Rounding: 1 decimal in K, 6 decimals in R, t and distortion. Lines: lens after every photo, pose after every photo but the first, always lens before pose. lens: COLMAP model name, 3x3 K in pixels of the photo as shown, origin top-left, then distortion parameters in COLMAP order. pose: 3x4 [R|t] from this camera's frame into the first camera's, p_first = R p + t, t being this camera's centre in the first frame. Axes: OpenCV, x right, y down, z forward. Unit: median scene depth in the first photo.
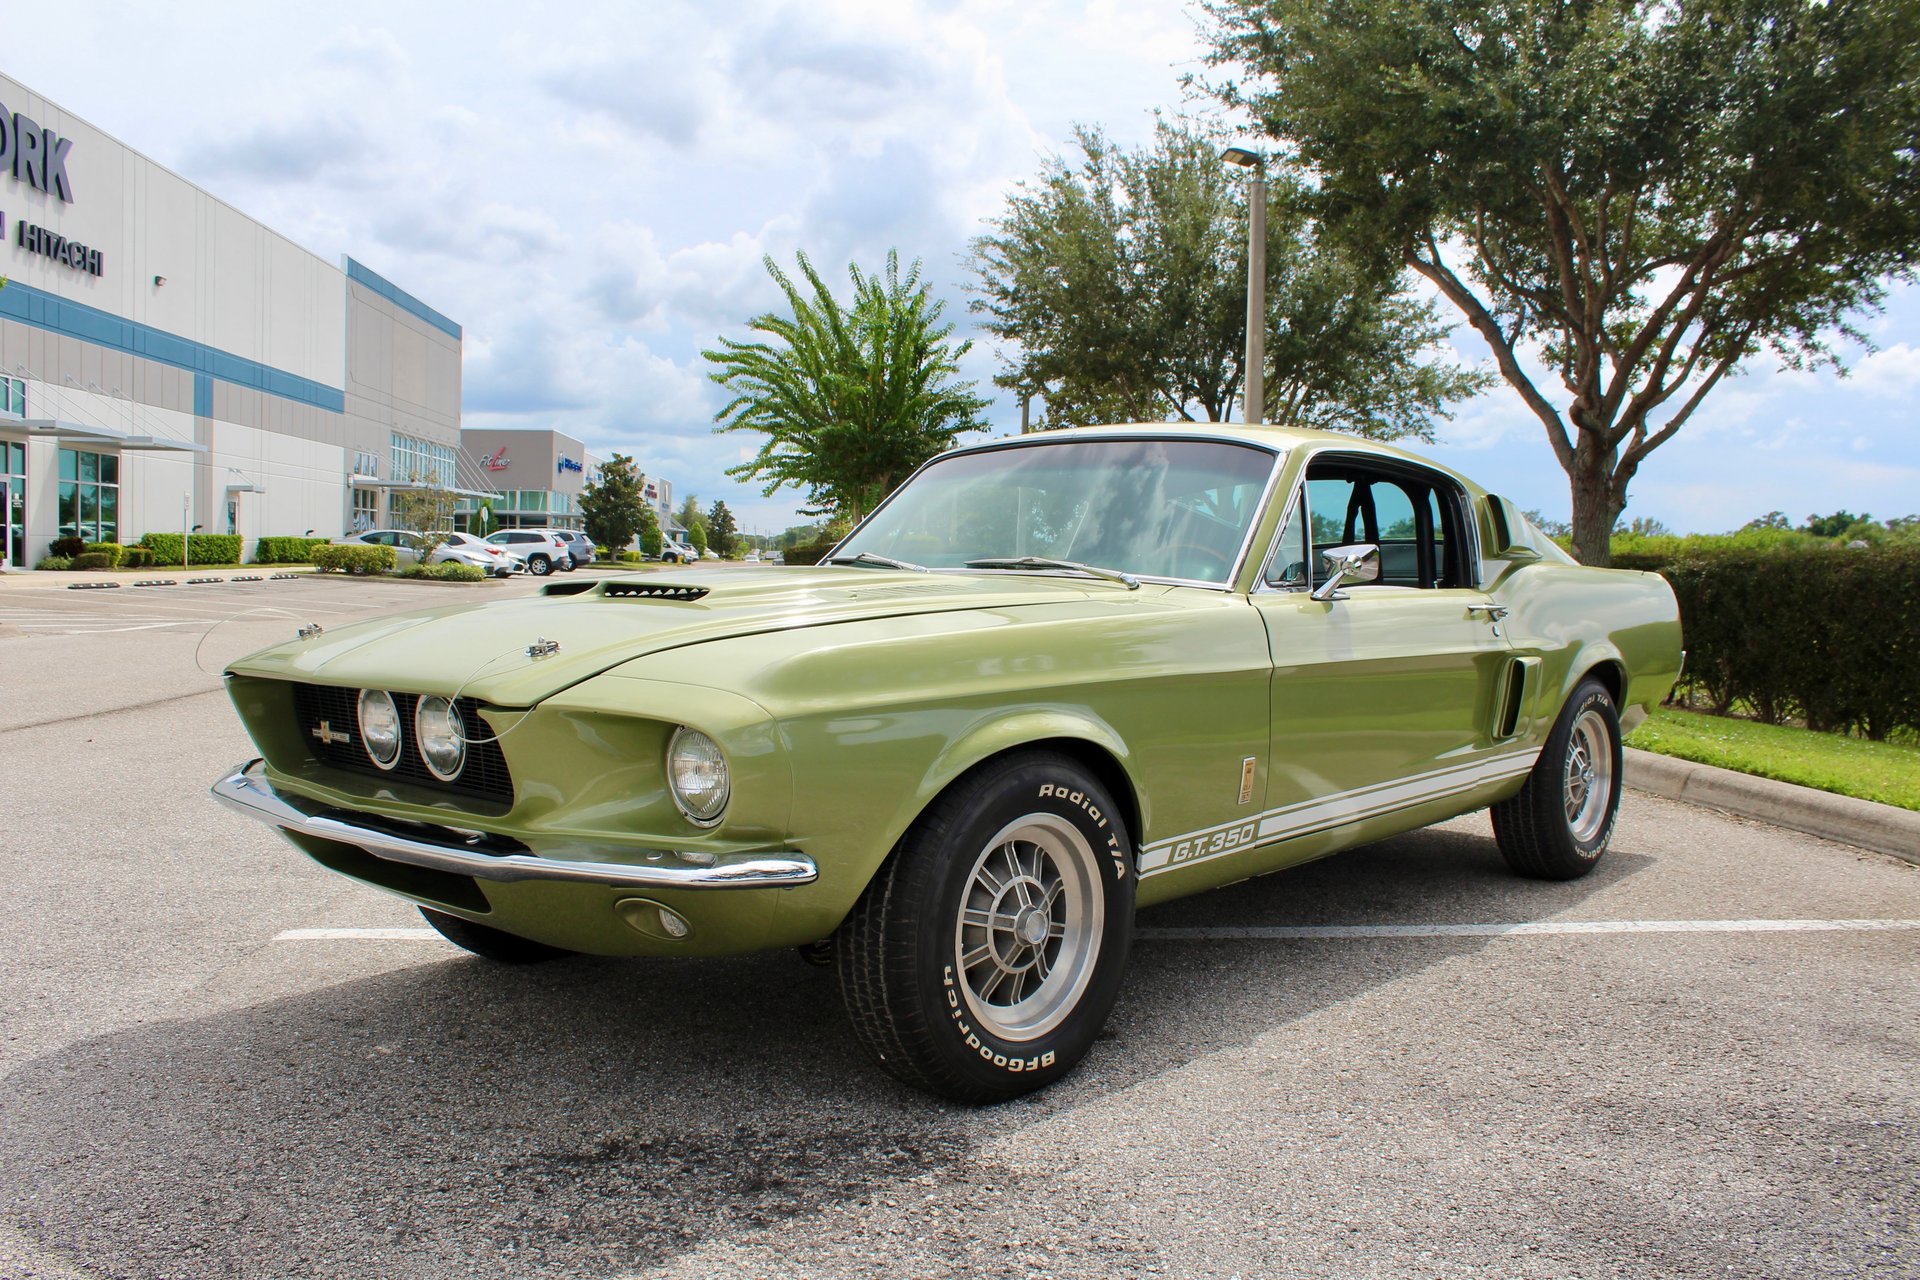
lens RADIAL K [[1602.5, 0, 957.9], [0, 1602.5, 645.7], [0, 0, 1]] dist [-0.170078, 0.156259]
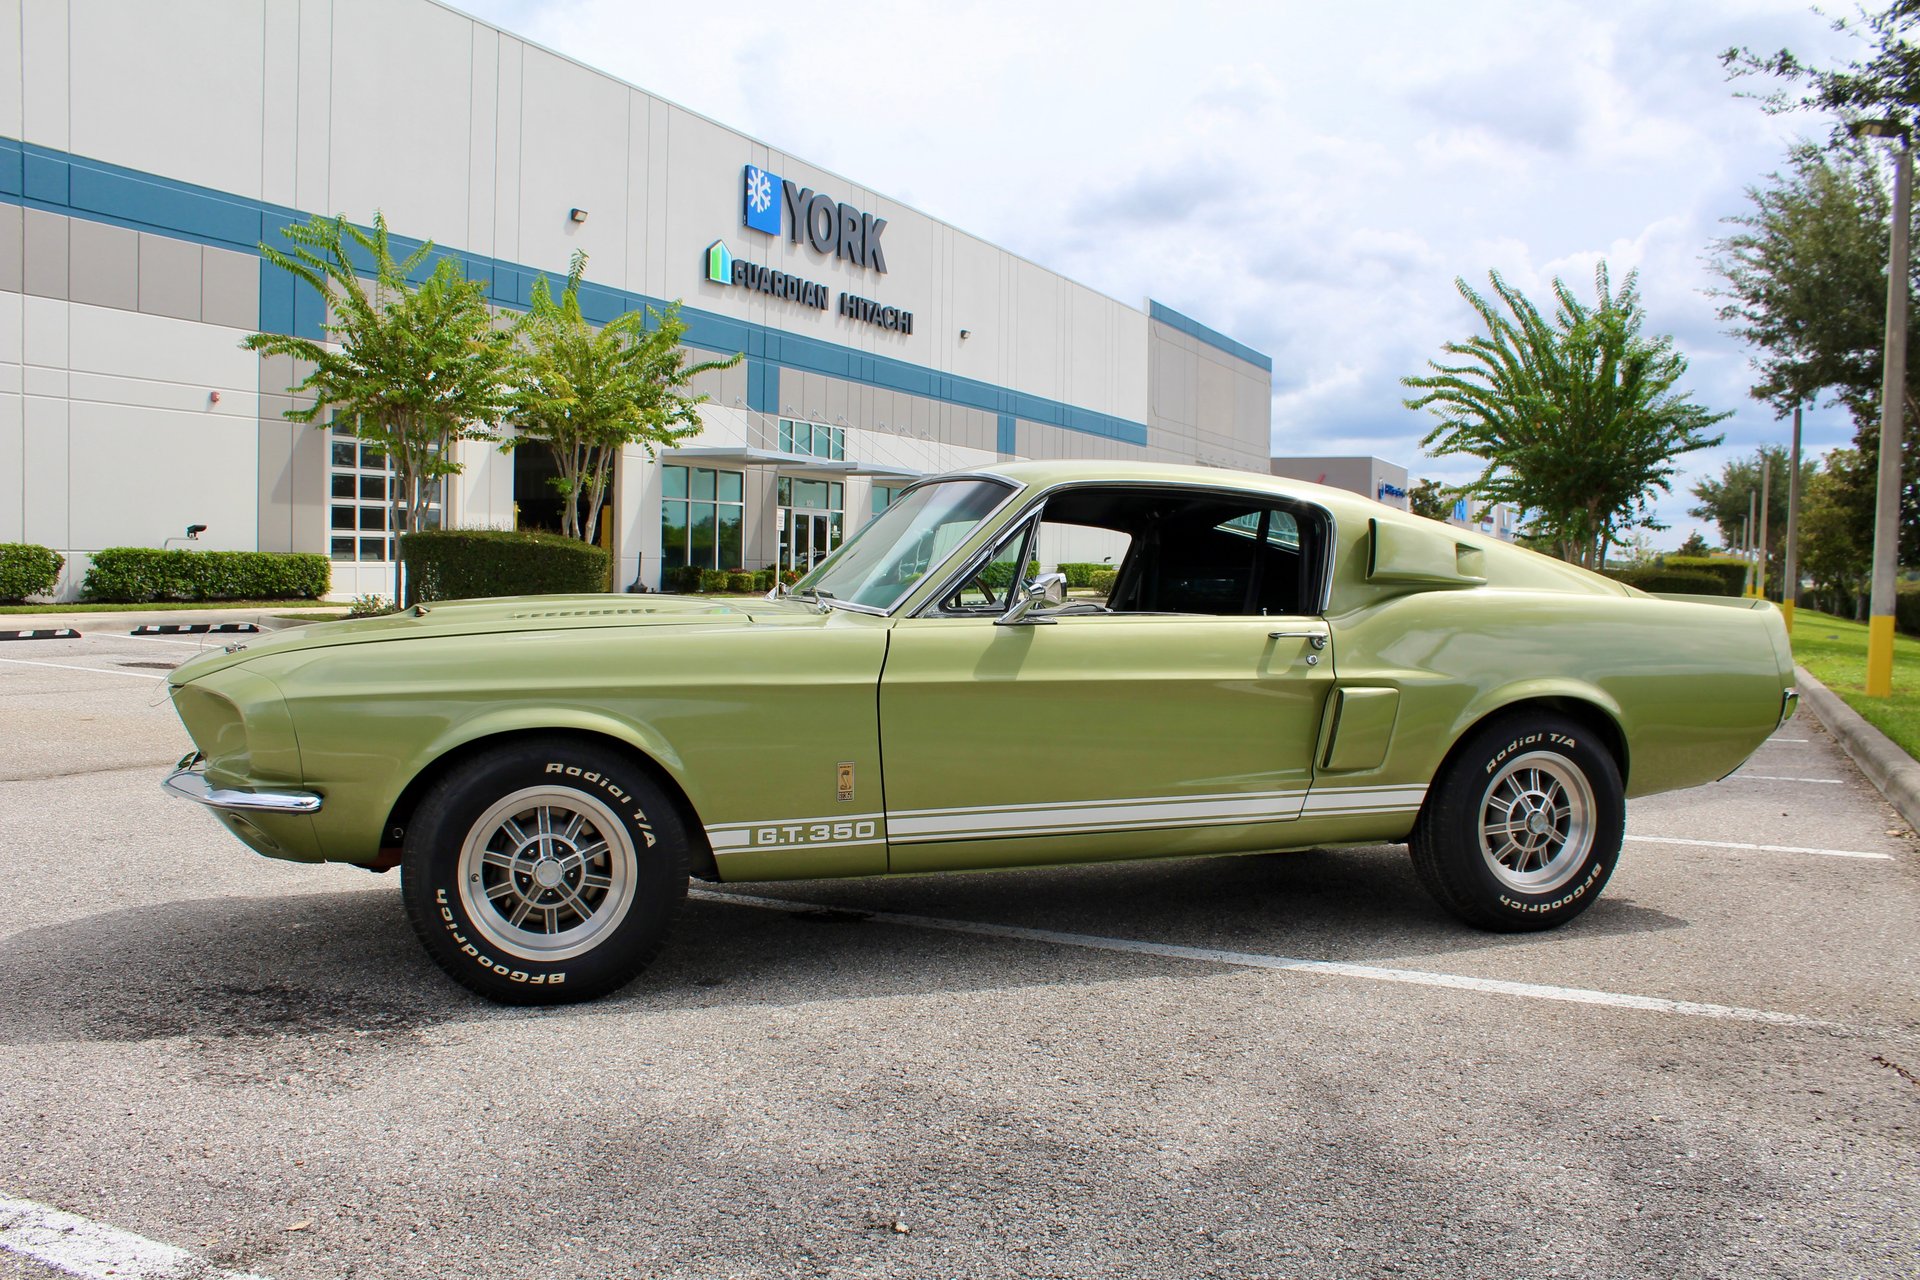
lens RADIAL K [[1602.5, 0, 957.9], [0, 1602.5, 645.7], [0, 0, 1]] dist [-0.170078, 0.156259]
pose [[0.863600, 0.018058, -0.503854, 0.080111], [-0.026138, 0.999618, -0.008973, -0.000442], [0.503499, 0.020919, 0.863742, 0.004622]]
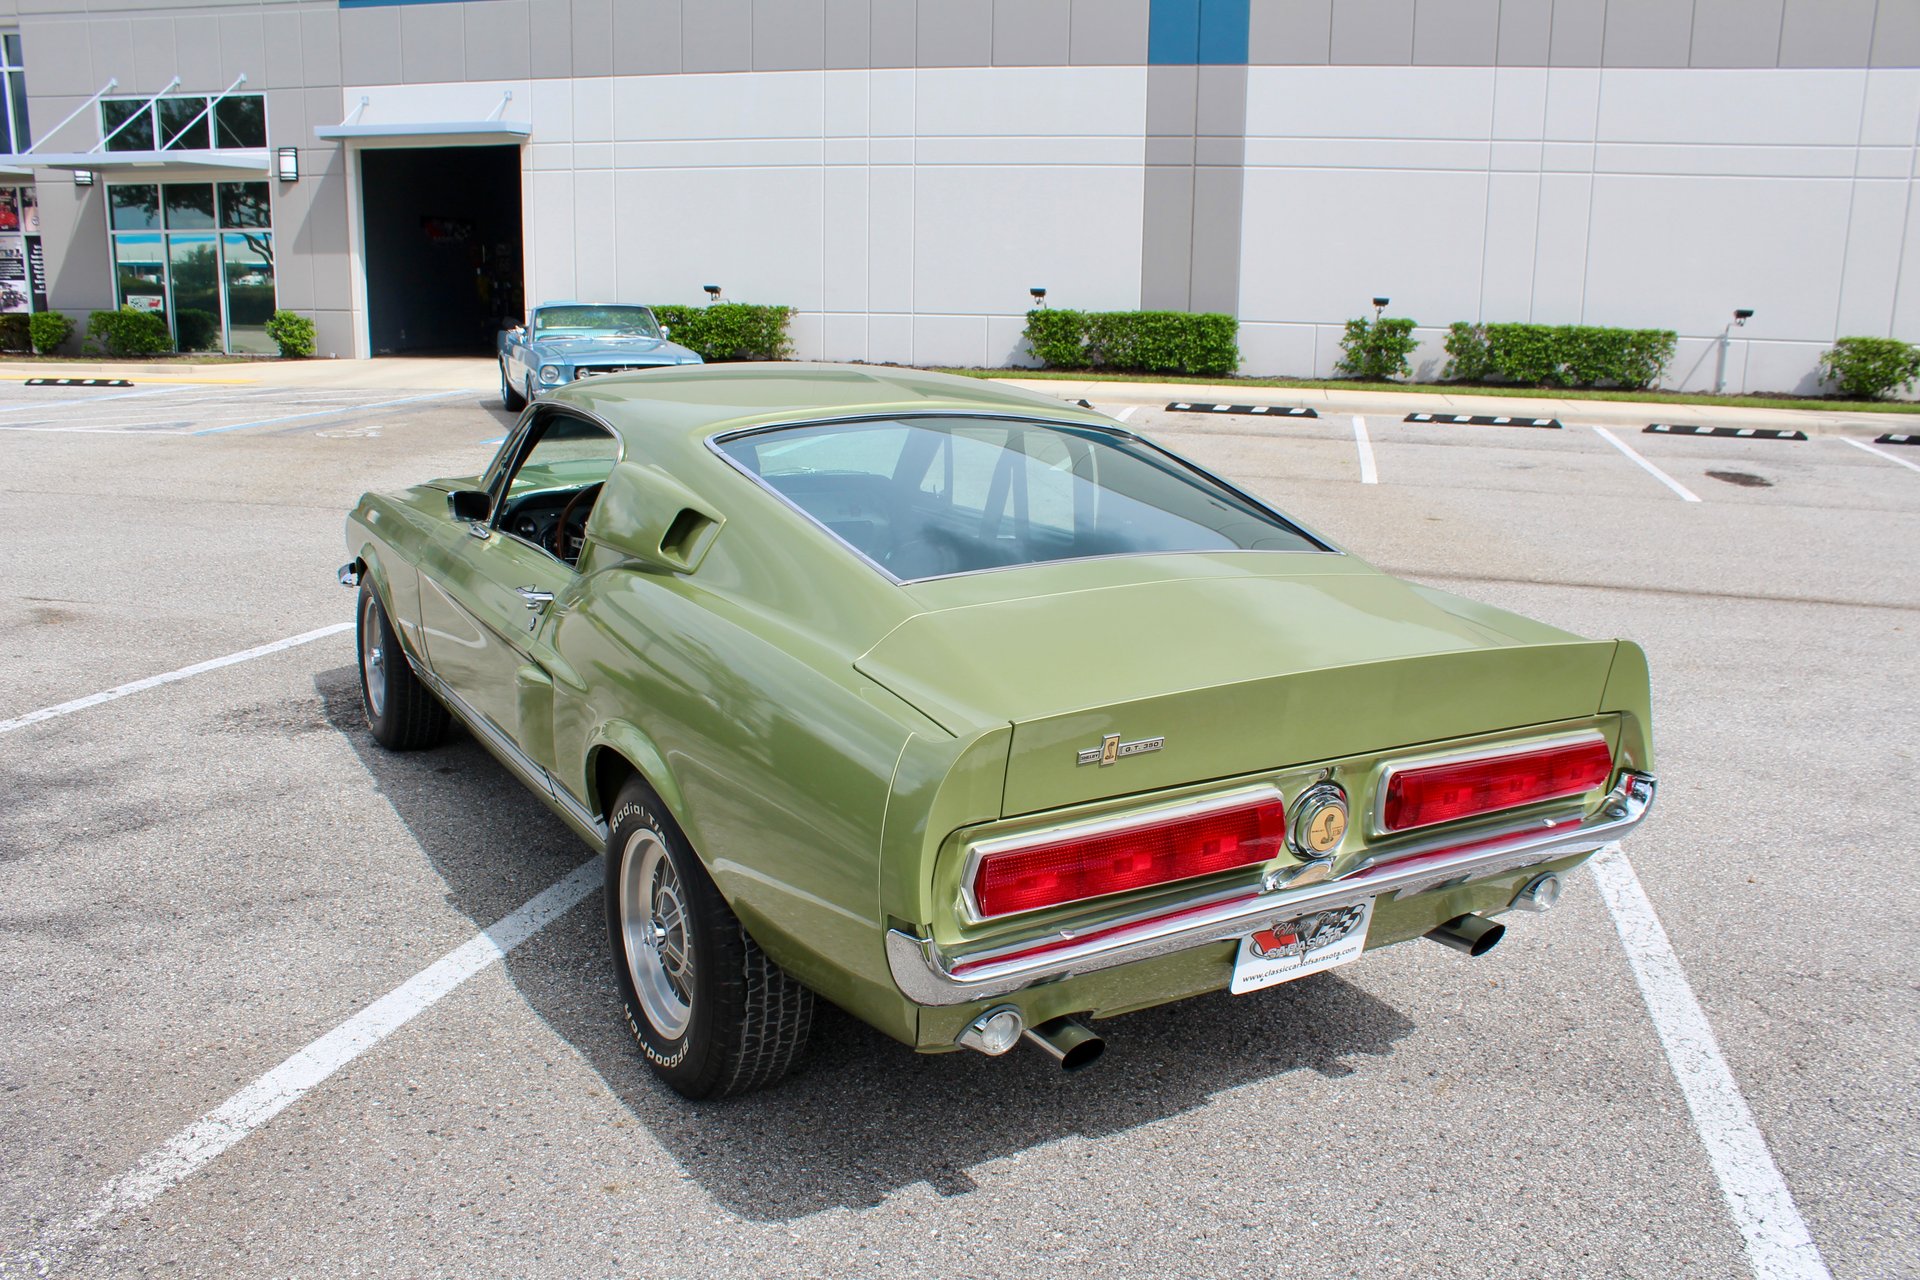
lens RADIAL K [[1600.6, 0, 953.7], [0, 1600.6, 641.7], [0, 0, 1]] dist [-0.166773, 0.150966]
pose [[-0.287513, 0.187817, -0.939181, 0.131882], [-0.074088, 0.973285, 0.217318, -0.024668], [0.954907, 0.132064, -0.265917, 0.177168]]
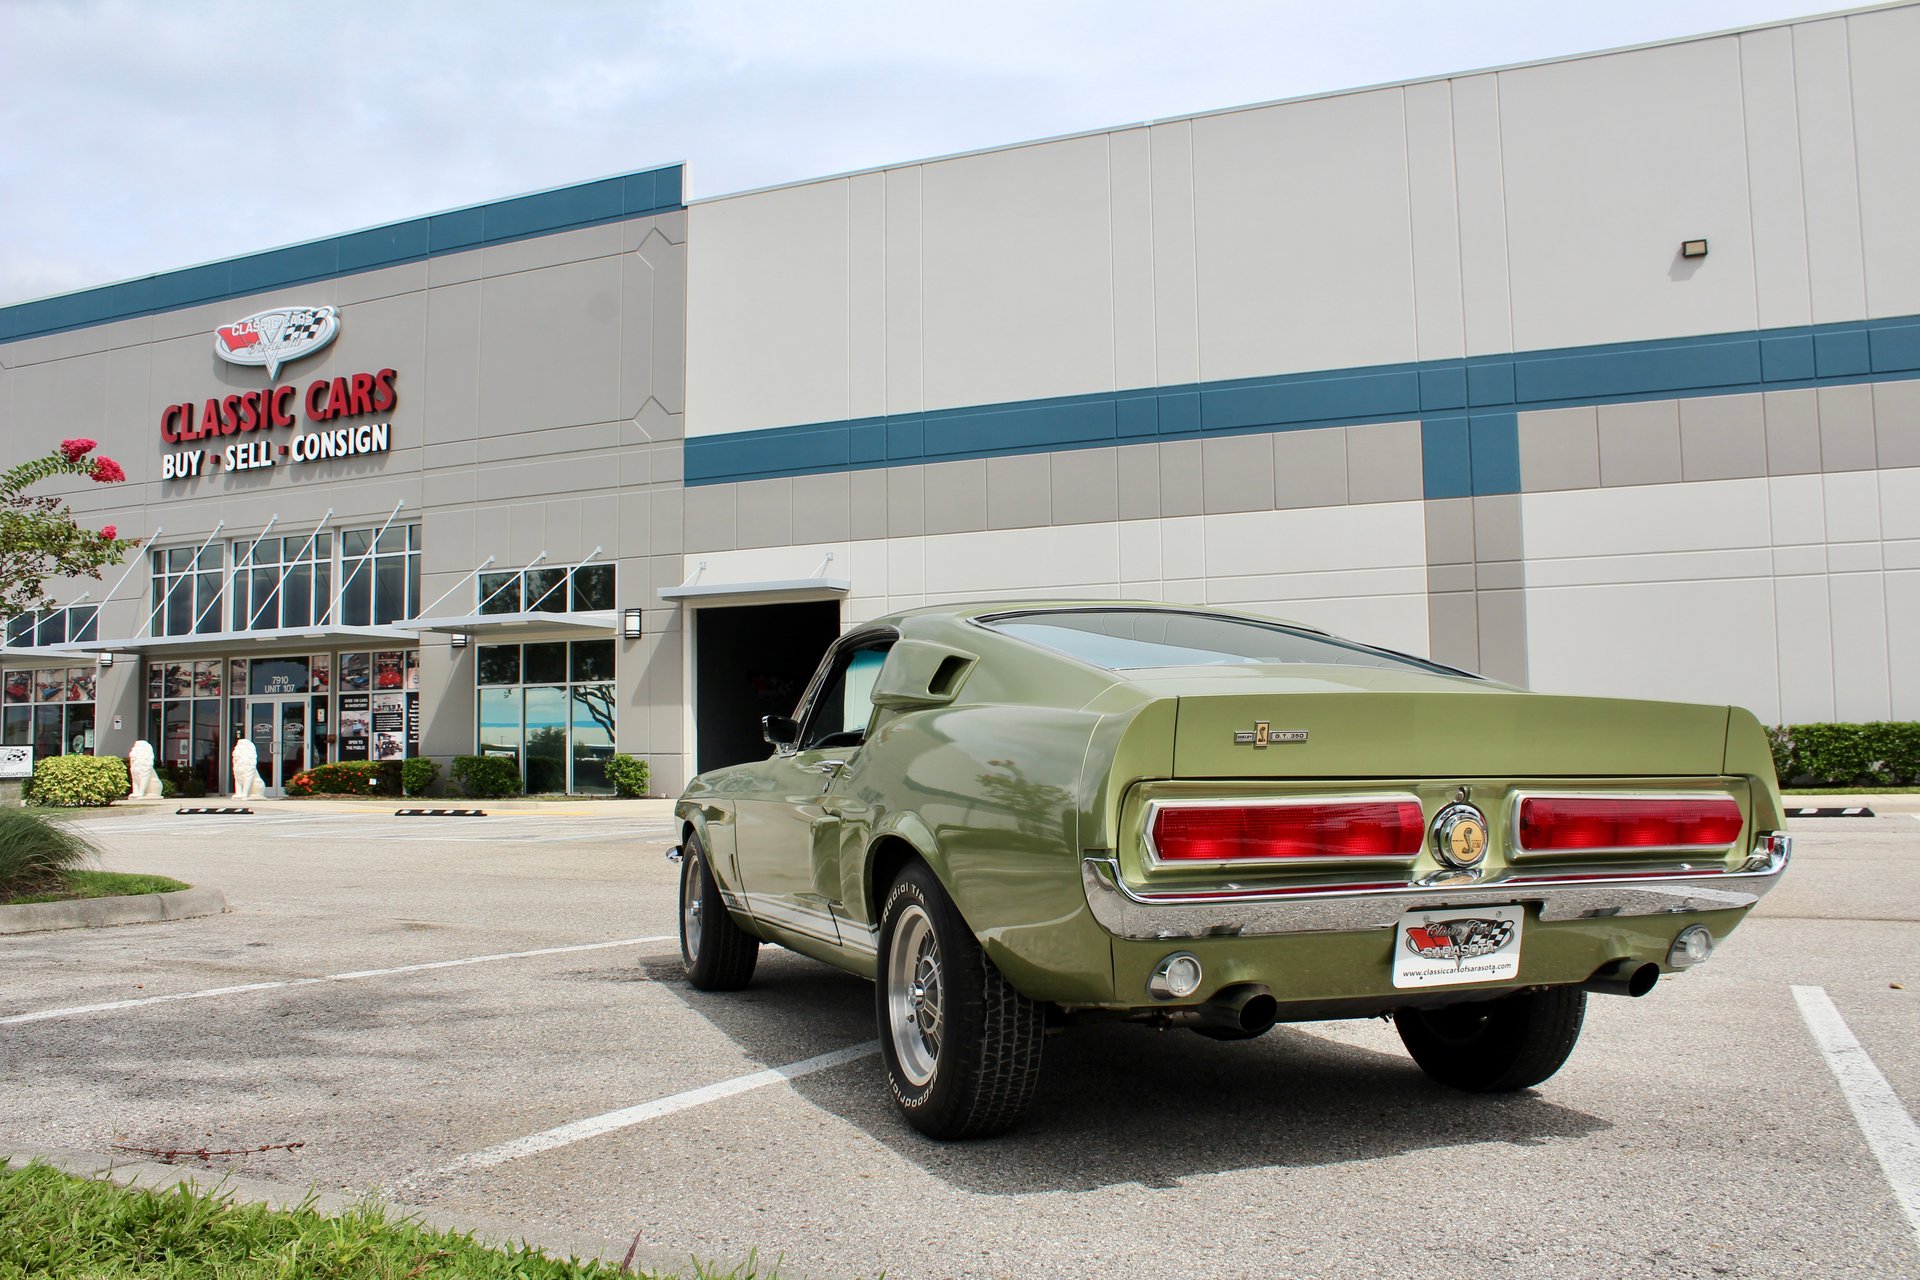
lens RADIAL K [[1602.5, 0, 957.9], [0, 1602.5, 645.7], [0, 0, 1]] dist [-0.170078, 0.156259]
pose [[-0.463009, -0.078784, -0.882845, 0.149764], [-0.047717, 0.996813, -0.063929, -0.005017], [0.885068, 0.012527, -0.465293, 0.190853]]
